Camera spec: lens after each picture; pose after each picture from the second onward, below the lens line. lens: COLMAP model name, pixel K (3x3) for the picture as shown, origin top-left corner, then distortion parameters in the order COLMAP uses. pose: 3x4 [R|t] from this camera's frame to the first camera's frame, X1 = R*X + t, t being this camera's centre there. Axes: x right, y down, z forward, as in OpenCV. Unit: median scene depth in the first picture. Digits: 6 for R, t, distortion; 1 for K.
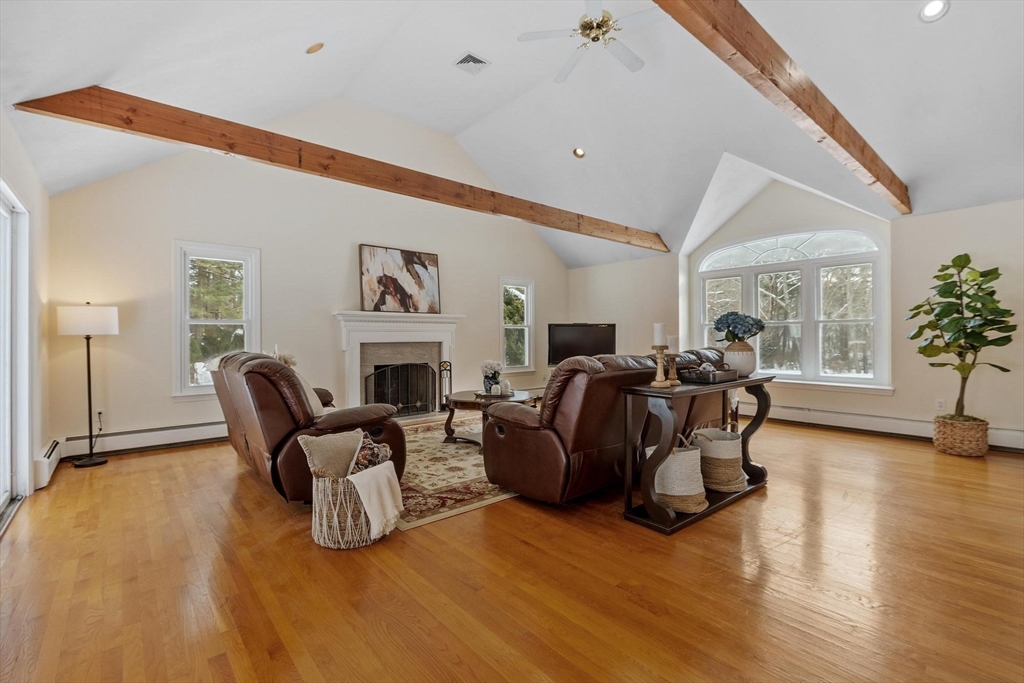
lens RADIAL K [[457.5, 0, 504.2], [0, 457.5, 339.8], [0, 0, 1]] dist [-0.003229, -0.000345]
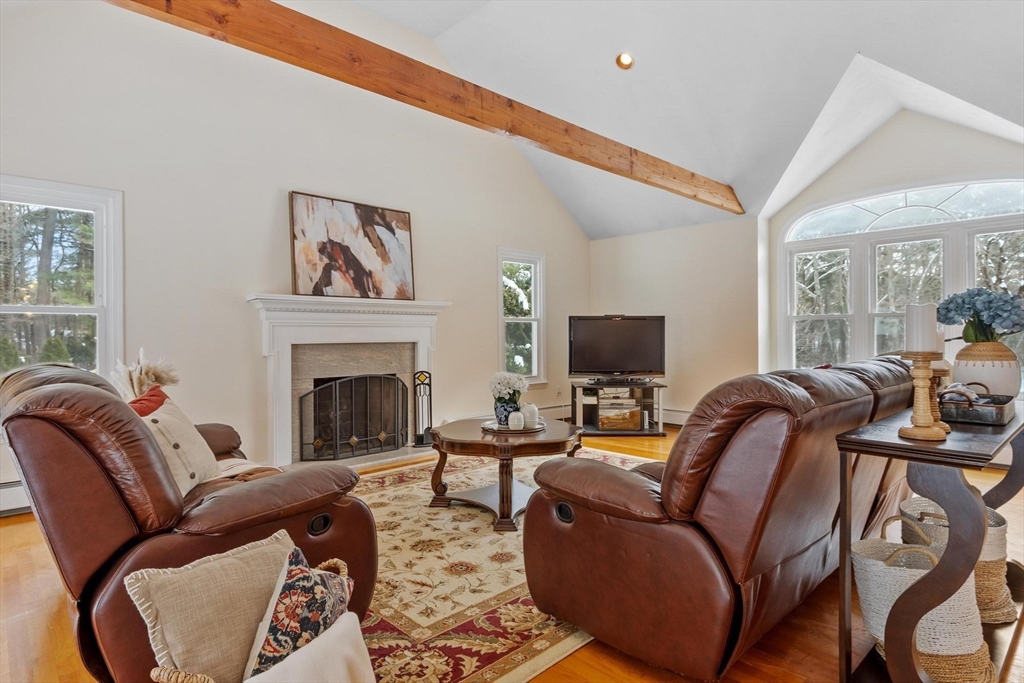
lens RADIAL K [[560.7, 0, 520.3], [0, 560.7, 338.7], [0, 0, 1]] dist [-0.000707, -0.000712]
pose [[0.997097, -0.002546, 0.076093, -0.064919], [0.002493, 0.999997, 0.000788, -0.001491], [-0.076095, -0.000596, 0.997100, 0.228002]]
